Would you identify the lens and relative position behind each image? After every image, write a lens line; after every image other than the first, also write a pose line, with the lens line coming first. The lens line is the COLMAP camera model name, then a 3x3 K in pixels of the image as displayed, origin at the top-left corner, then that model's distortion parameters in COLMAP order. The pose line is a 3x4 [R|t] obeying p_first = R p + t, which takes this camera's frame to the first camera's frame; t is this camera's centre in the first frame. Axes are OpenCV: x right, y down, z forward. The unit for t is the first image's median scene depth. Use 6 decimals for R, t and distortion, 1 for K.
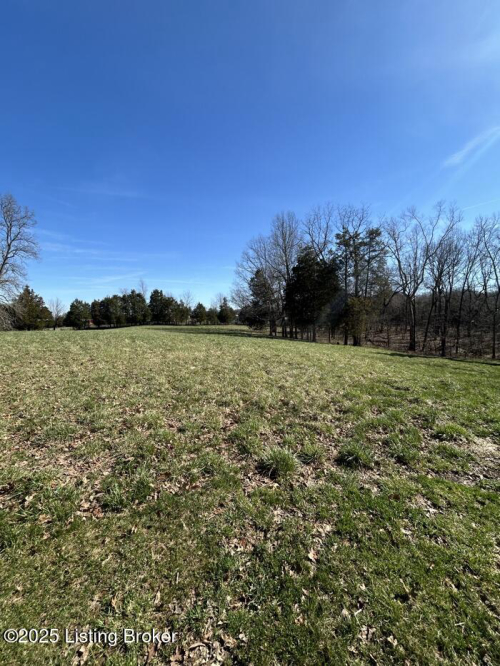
lens RADIAL K [[270.6, 0, 250.4], [0, 270.6, 334.9], [0, 0, 1]] dist [0.000497, 0.000544]
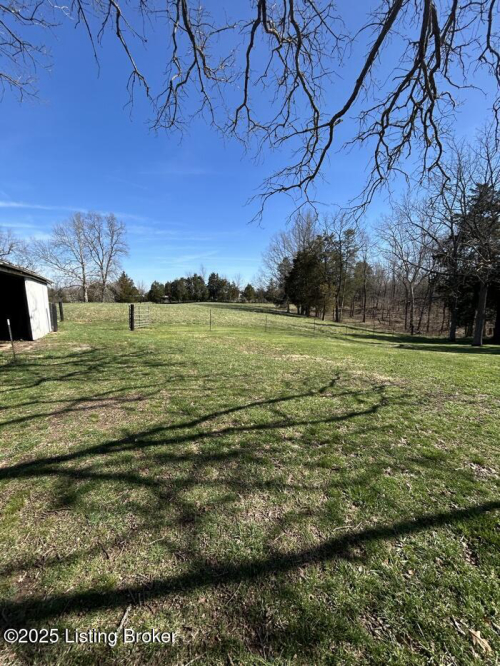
lens RADIAL K [[270.6, 0, 250.9], [0, 270.6, 335.2], [0, 0, 1]] dist [0.000497, 0.000544]
pose [[0.969383, 0.051965, -0.239992, 0.185901], [-0.033407, 0.996174, 0.080760, 0.012215], [0.243271, -0.070270, 0.967410, -0.240750]]
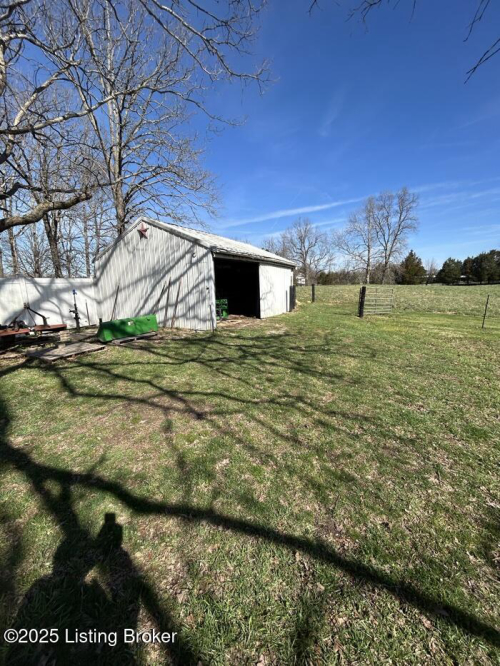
lens RADIAL K [[270.6, 0, 248.2], [0, 270.6, 328.8], [0, 0, 1]] dist [0.000497, 0.000544]
pose [[0.341887, 0.169880, -0.924259, 0.189179], [-0.043842, 0.985337, 0.164889, 0.010465], [0.938718, -0.015852, 0.344322, -0.204087]]
